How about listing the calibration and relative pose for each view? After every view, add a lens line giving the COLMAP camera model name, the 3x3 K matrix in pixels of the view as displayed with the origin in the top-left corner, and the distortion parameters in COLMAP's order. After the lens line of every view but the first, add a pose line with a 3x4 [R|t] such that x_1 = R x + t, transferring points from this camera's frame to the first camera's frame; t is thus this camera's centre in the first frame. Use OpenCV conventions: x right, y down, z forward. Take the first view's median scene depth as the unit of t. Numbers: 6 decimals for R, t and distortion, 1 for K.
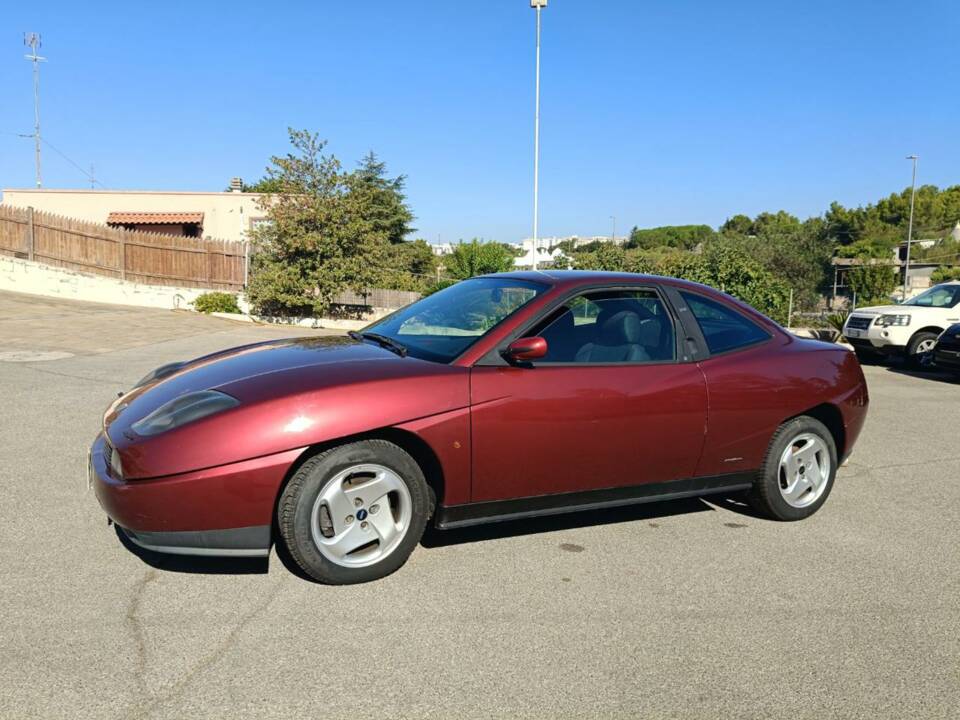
lens RADIAL K [[748.1, 0, 474.2], [0, 748.1, 362.4], [0, 0, 1]] dist [0.010132, -0.049453]
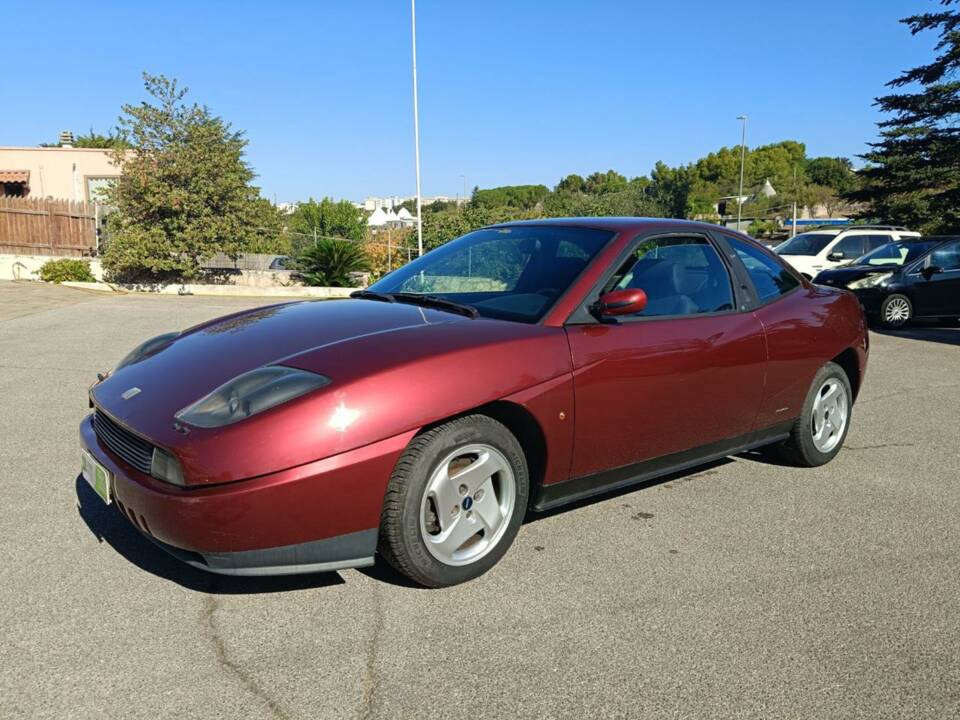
lens RADIAL K [[748.1, 0, 476.2], [0, 748.1, 351.9], [0, 0, 1]] dist [0.010132, -0.049453]
pose [[0.977245, -0.049948, 0.206147, -0.060592], [0.041995, 0.998202, 0.042778, -0.000893], [-0.207913, -0.033148, 0.977585, 0.033493]]
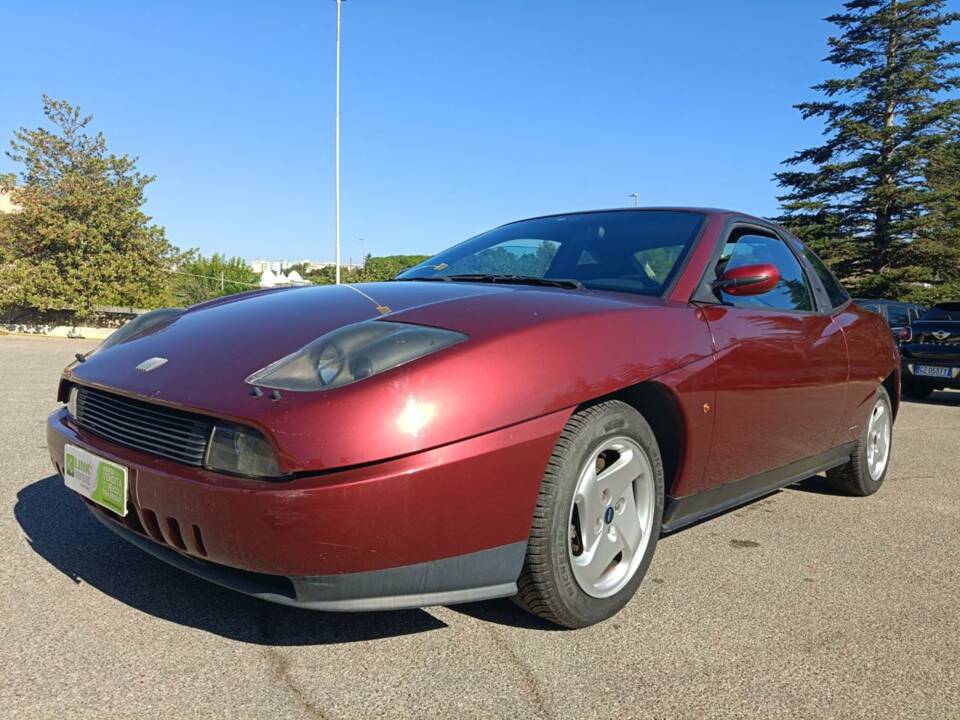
lens RADIAL K [[748.1, 0, 478.2], [0, 748.1, 350.2], [0, 0, 1]] dist [0.010132, -0.049453]
pose [[0.934491, -0.007161, 0.355914, -0.096356], [0.025356, 0.998597, -0.046486, 0.017246], [-0.355082, 0.052465, 0.933362, 0.082838]]
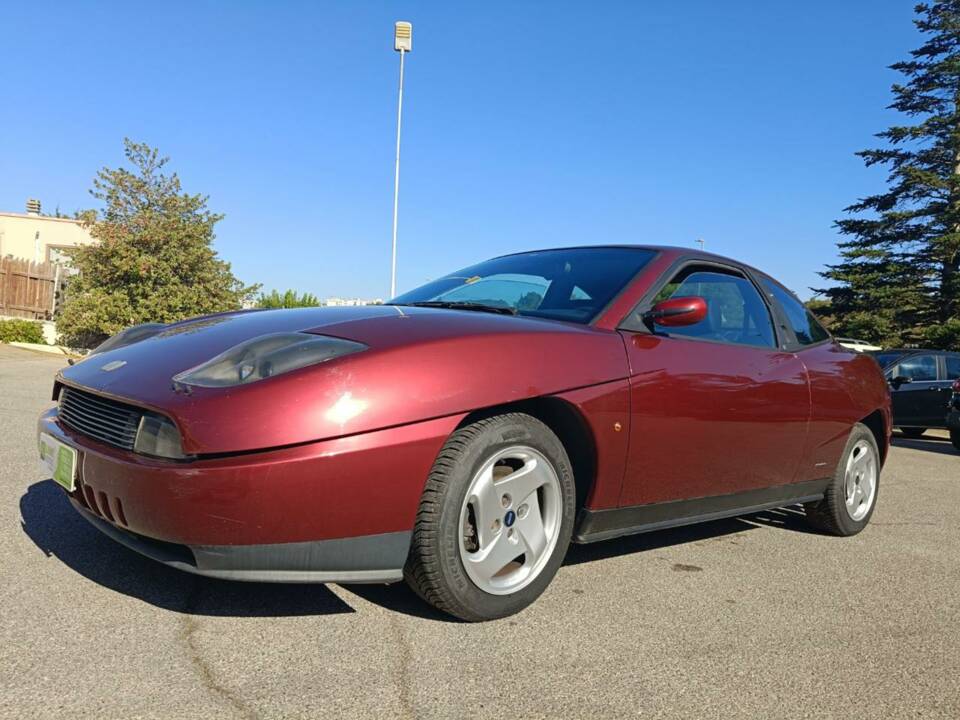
lens RADIAL K [[748.1, 0, 477.5], [0, 748.1, 348.7], [0, 0, 1]] dist [0.010132, -0.049453]
pose [[0.962379, 0.041487, 0.268524, -0.074457], [-0.013673, 0.994417, -0.104633, 0.023185], [-0.271366, 0.097025, 0.957573, 0.060939]]
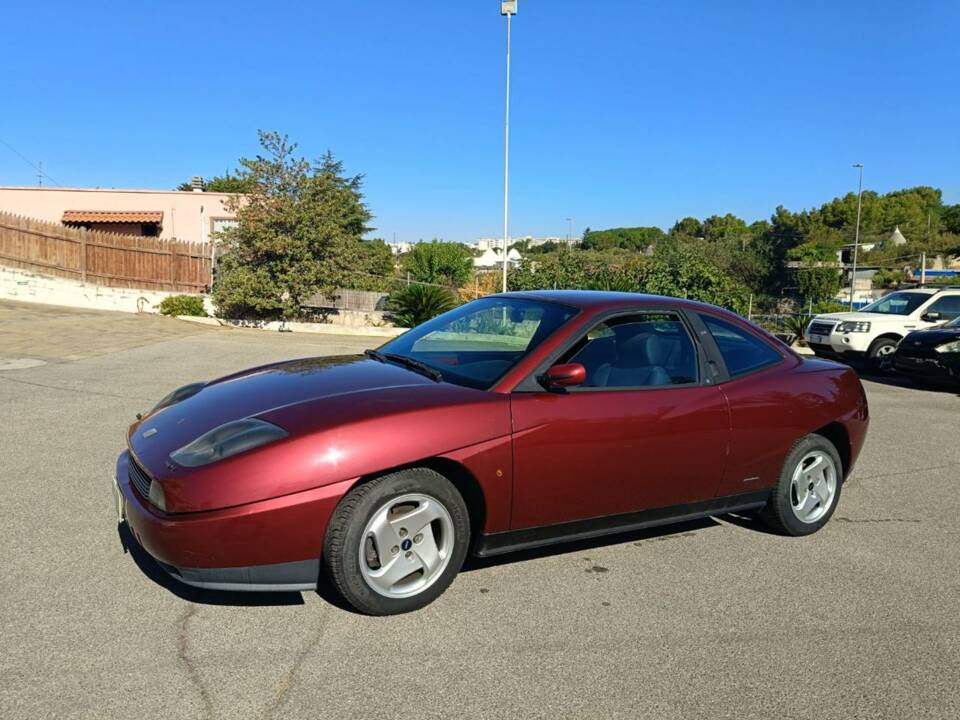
lens RADIAL K [[748.1, 0, 473.7], [0, 748.1, 346.0], [0, 0, 1]] dist [0.010132, -0.049453]
pose [[0.998129, 0.001607, 0.061115, -0.024315], [-0.000401, 0.999805, -0.019744, -0.008009], [-0.061135, 0.019683, 0.997935, -0.000981]]
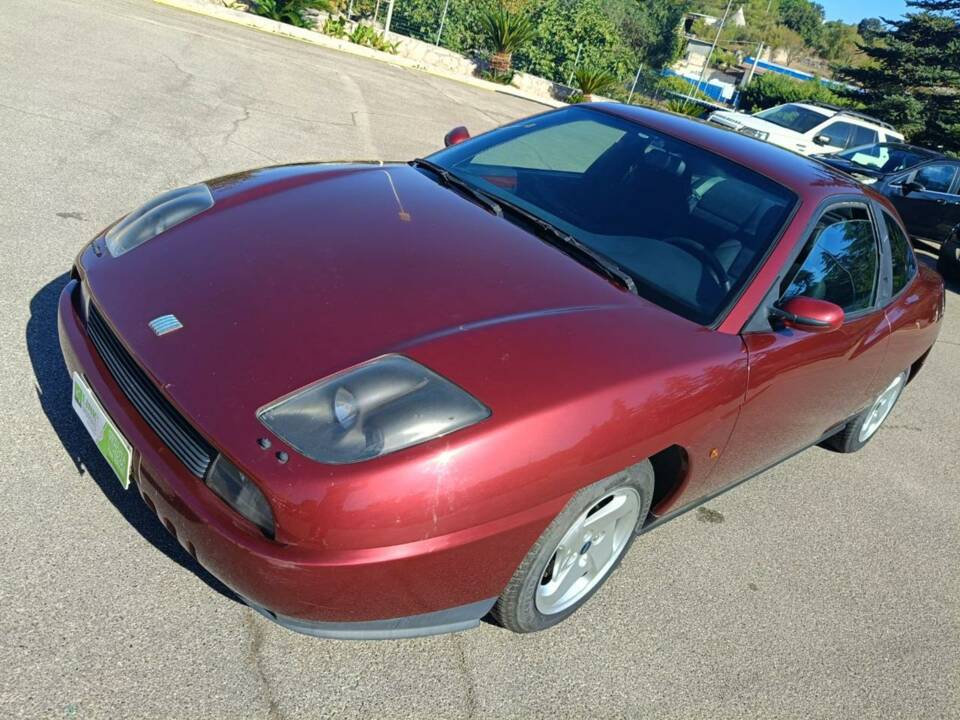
lens RADIAL K [[748.1, 0, 478.7], [0, 748.1, 352.0], [0, 0, 1]] dist [0.010132, -0.049453]
pose [[0.932057, 0.089332, 0.351127, -0.097849], [-0.210675, 0.922075, 0.324643, -0.031645], [-0.294764, -0.376560, 0.878246, 0.097350]]
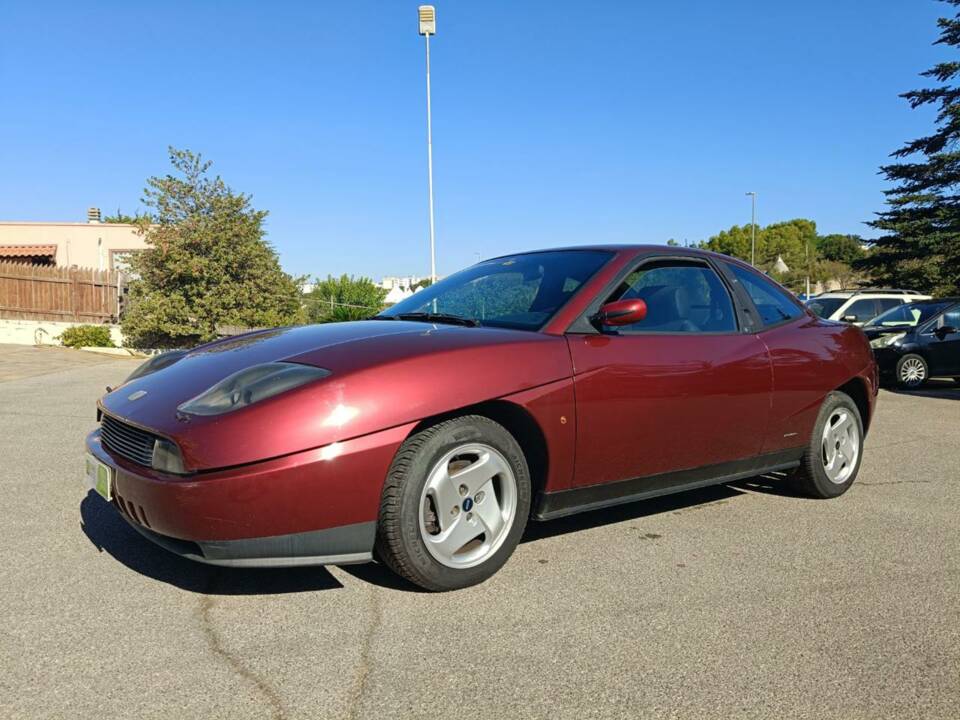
lens RADIAL K [[748.1, 0, 476.1], [0, 748.1, 350.5], [0, 0, 1]] dist [0.010132, -0.049453]
pose [[0.981335, -0.030943, 0.189802, -0.058329], [0.043649, 0.997050, -0.063131, 0.016486], [-0.187288, 0.070237, 0.979791, 0.031138]]
